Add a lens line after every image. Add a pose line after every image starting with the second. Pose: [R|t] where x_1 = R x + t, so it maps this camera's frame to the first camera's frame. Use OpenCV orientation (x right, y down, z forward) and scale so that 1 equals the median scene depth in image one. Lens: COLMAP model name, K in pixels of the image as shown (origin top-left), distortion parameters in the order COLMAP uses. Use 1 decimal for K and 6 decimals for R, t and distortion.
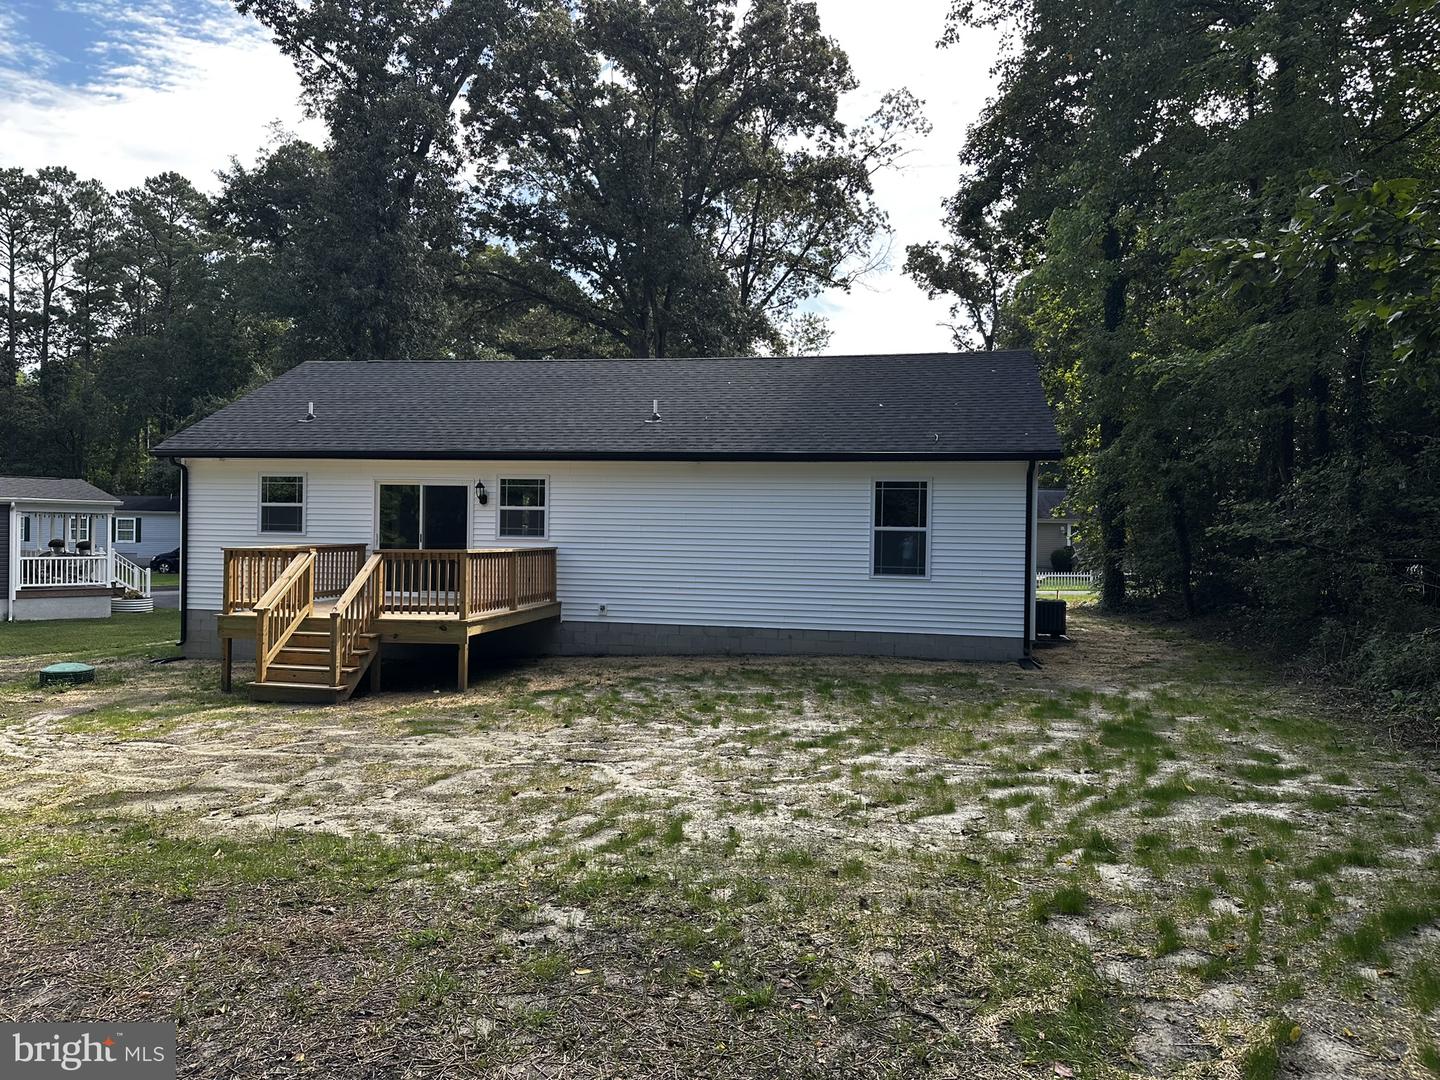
lens RADIAL K [[1002.1, 0, 720.0], [0, 1002.1, 540.0], [0, 0, 1]] dist [0.132388, -0.222883]
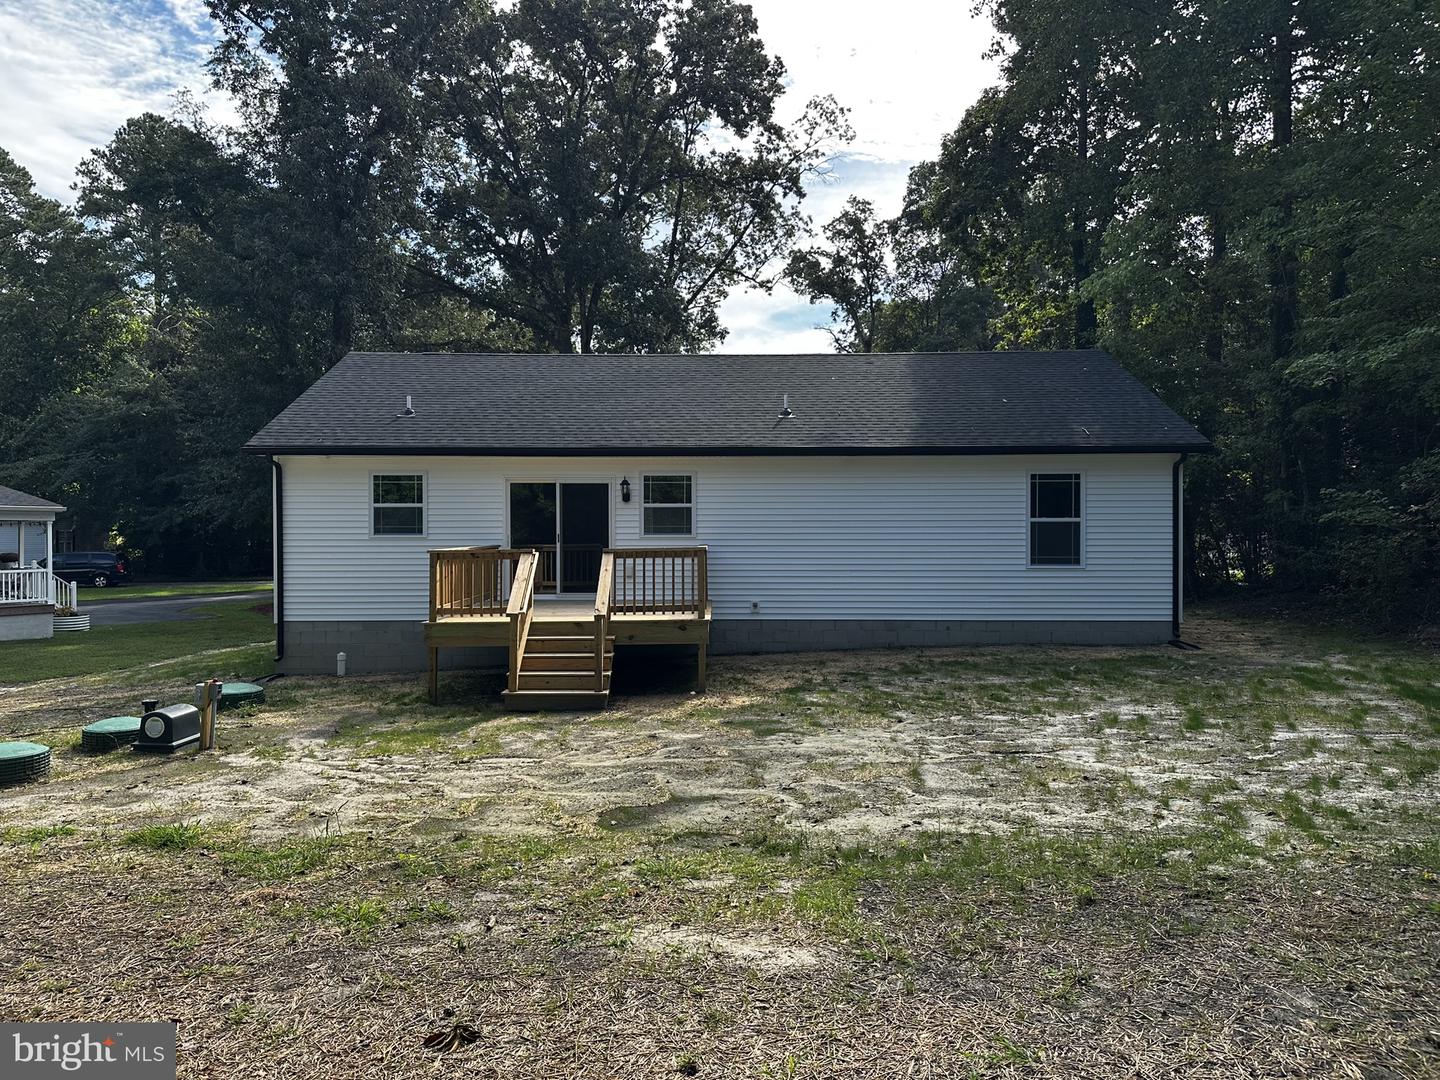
lens RADIAL K [[1002.1, 0, 720.0], [0, 1002.1, 540.0], [0, 0, 1]] dist [0.132388, -0.222883]
pose [[0.983411, -0.018965, 0.180396, -0.320161], [0.019189, 0.999816, 0.000503, 0.002354], [-0.180372, 0.002967, 0.983594, 0.038119]]
